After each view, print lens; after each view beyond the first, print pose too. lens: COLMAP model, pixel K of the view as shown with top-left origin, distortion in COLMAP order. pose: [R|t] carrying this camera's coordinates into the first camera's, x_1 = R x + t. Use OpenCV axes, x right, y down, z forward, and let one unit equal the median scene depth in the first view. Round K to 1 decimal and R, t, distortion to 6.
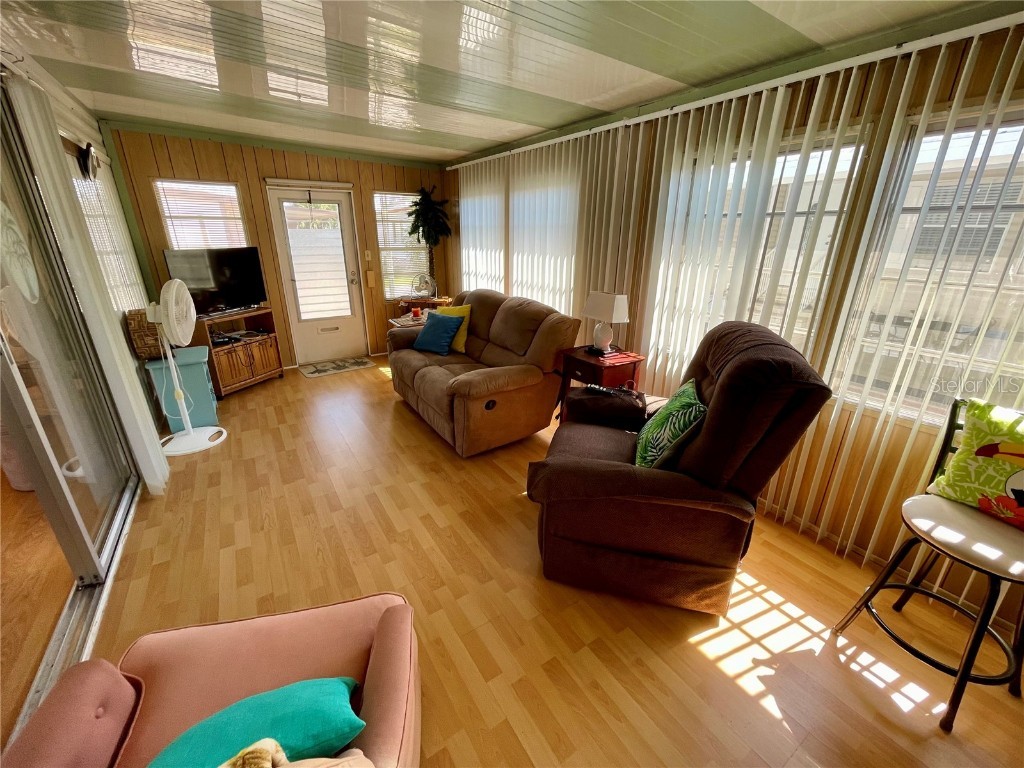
lens RADIAL K [[412.0, 0, 510.2], [0, 412.0, 382.7], [0, 0, 1]] dist [-0.001182, 0.000297]
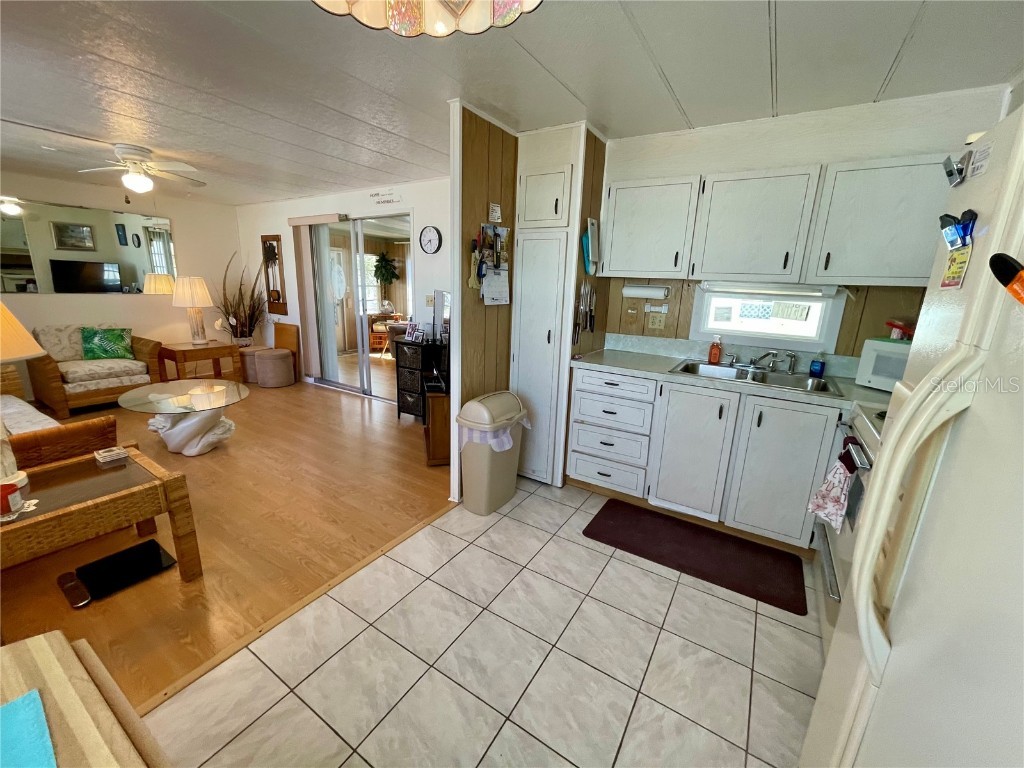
lens RADIAL K [[412.0, 0, 510.2], [0, 412.0, 382.7], [0, 0, 1]] dist [-0.001182, 0.000297]
pose [[0.911192, -0.076511, 0.404816, -0.472116], [0.116699, 0.990293, -0.075508, 0.281869], [-0.395109, 0.116044, 0.911275, -0.773325]]
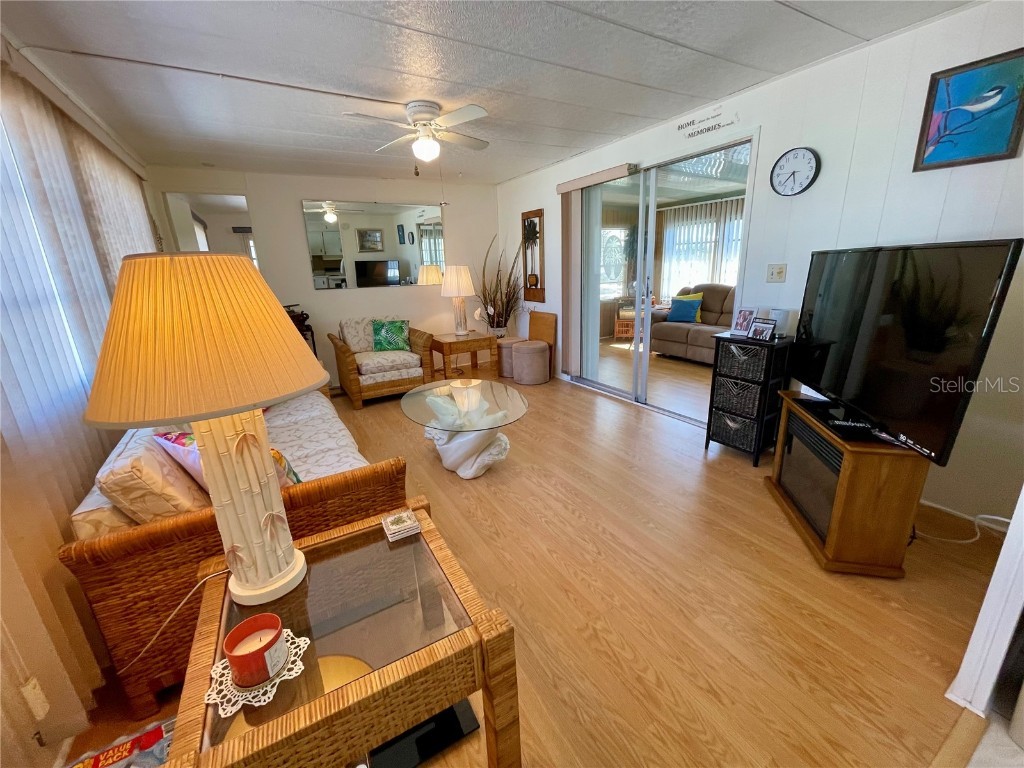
lens RADIAL K [[412.0, 0, 510.2], [0, 412.0, 382.7], [0, 0, 1]] dist [-0.001182, 0.000297]
pose [[0.997338, -0.031239, -0.065879, -0.585336], [0.026546, 0.997127, -0.070945, 0.200577], [0.067906, 0.069007, 0.995302, -0.494776]]
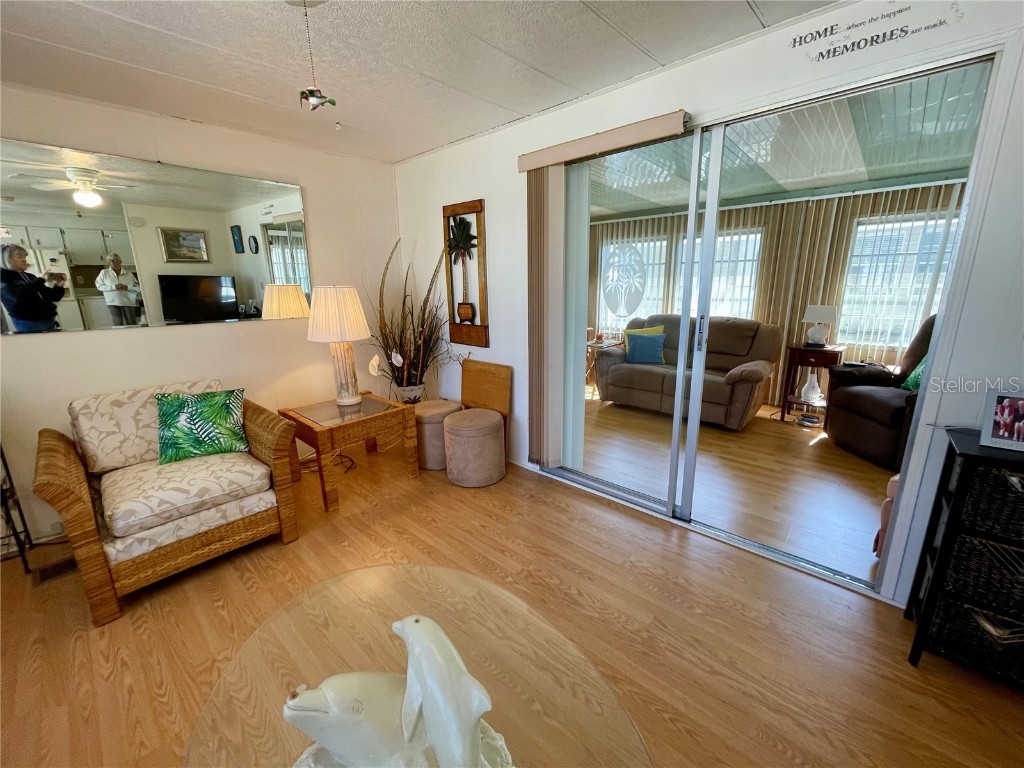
lens RADIAL K [[412.0, 0, 510.2], [0, 412.0, 382.7], [0, 0, 1]] dist [-0.001182, 0.000297]
pose [[0.969524, -0.082833, 0.230570, -0.682883], [0.107476, 0.989520, -0.096436, 0.050982], [-0.220166, 0.118278, 0.968265, -0.108580]]
